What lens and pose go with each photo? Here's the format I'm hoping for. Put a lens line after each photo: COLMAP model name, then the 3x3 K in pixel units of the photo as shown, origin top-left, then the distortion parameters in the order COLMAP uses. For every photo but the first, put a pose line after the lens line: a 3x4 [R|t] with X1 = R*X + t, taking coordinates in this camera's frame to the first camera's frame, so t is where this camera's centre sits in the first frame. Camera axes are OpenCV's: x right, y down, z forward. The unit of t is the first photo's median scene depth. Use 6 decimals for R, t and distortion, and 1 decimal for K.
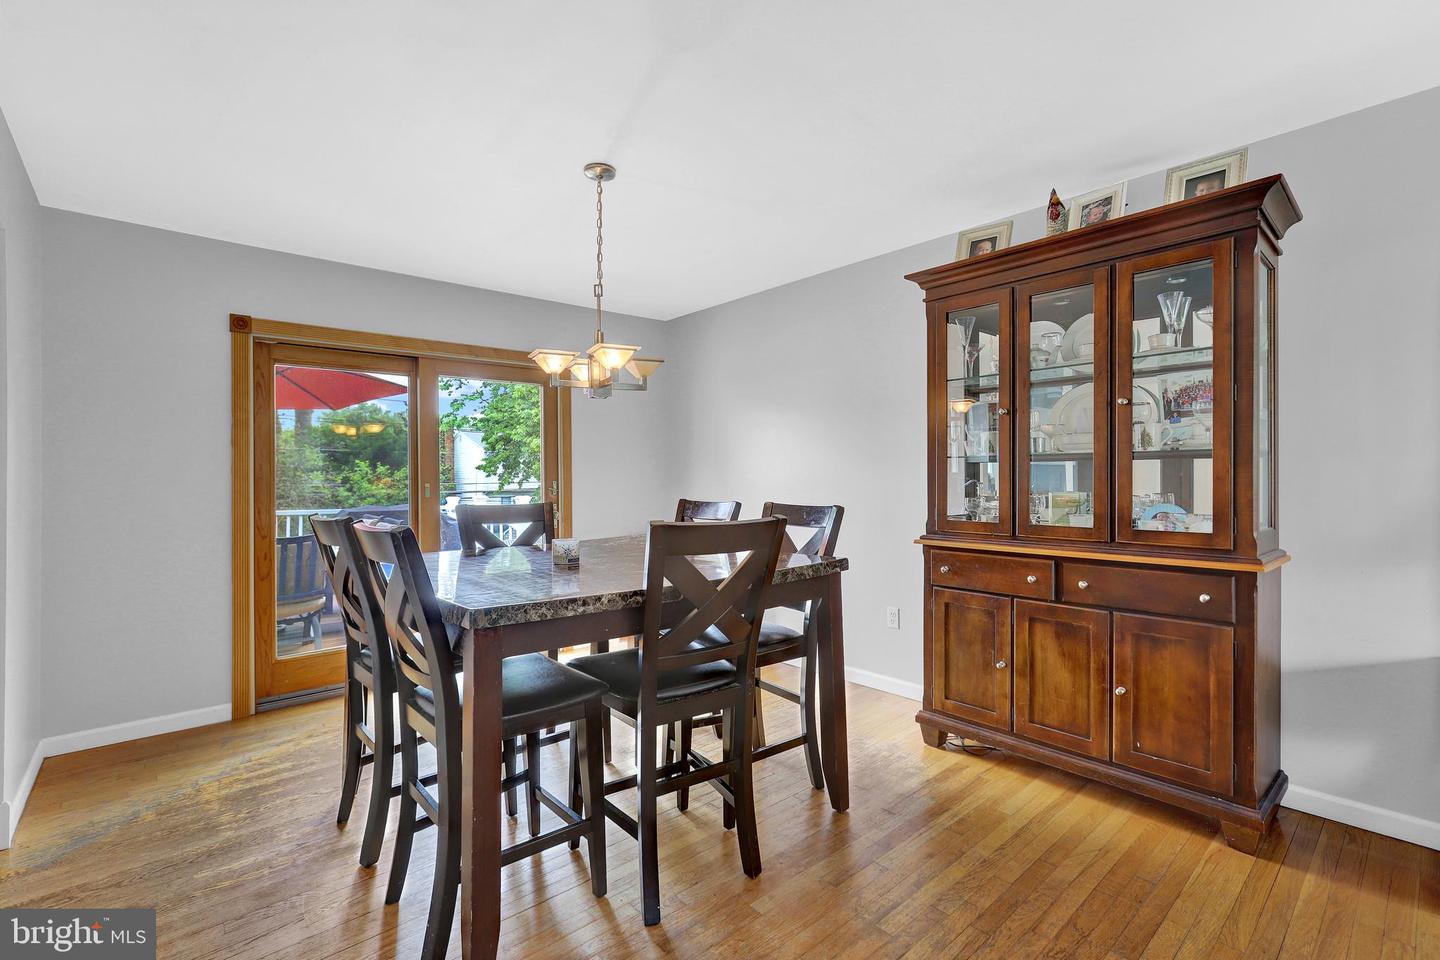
lens RADIAL K [[642.7, 0, 712.0], [0, 642.7, 483.0], [0, 0, 1]] dist [-0.007685, -0.000401]
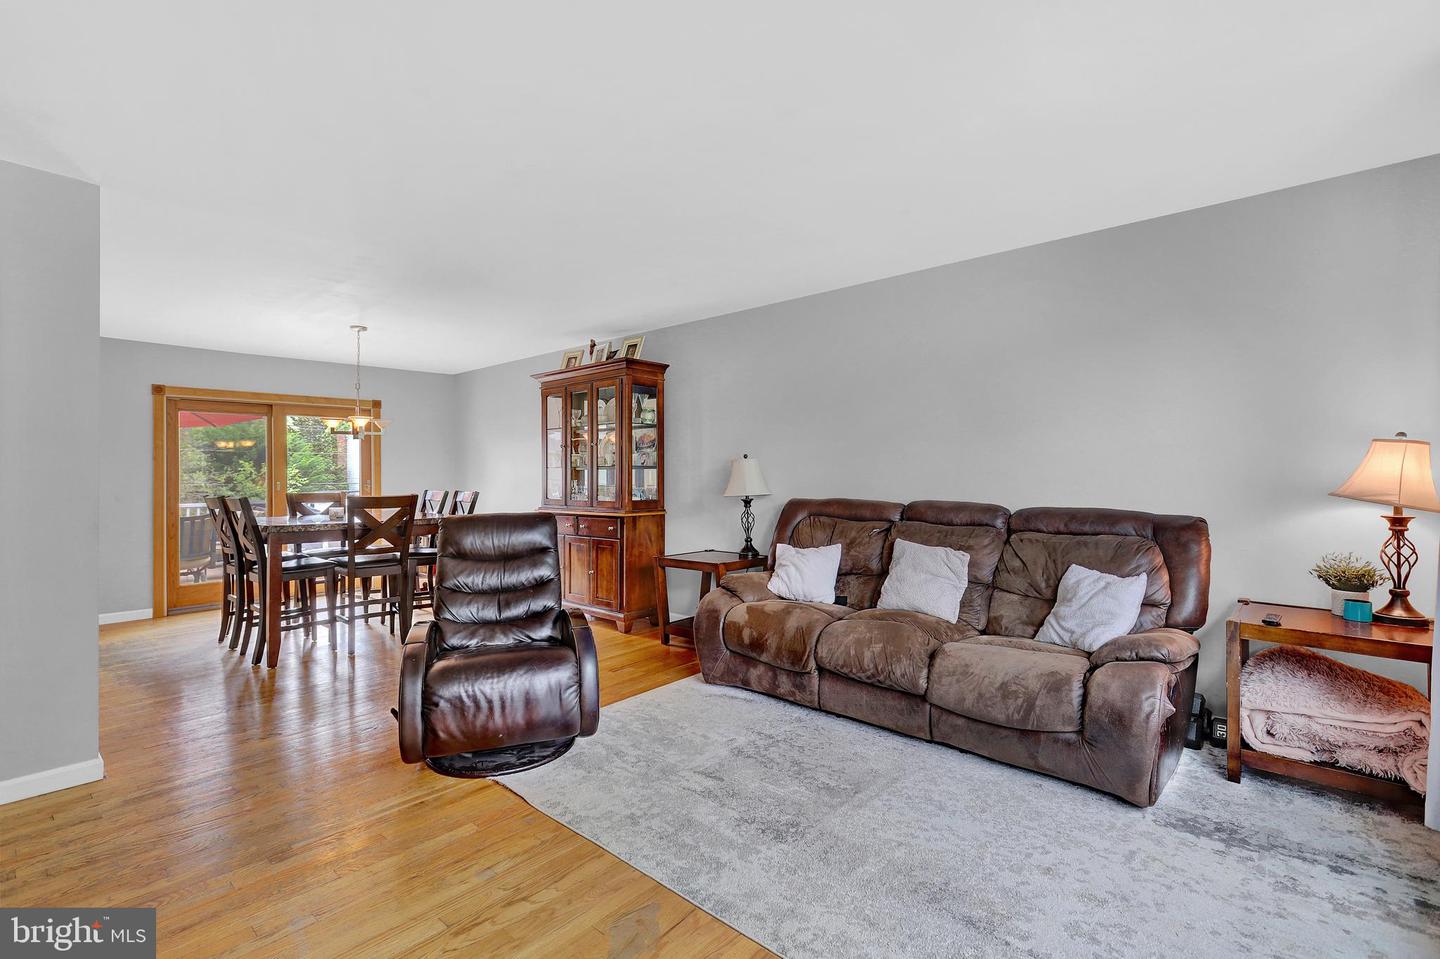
lens RADIAL K [[642.7, 0, 708.8], [0, 642.7, 471.8], [0, 0, 1]] dist [-0.007685, -0.000401]
pose [[0.992418, -0.002651, 0.122878, 0.519144], [0.004454, 0.999886, -0.014405, 0.003195], [-0.122826, 0.014843, 0.992317, -0.881853]]
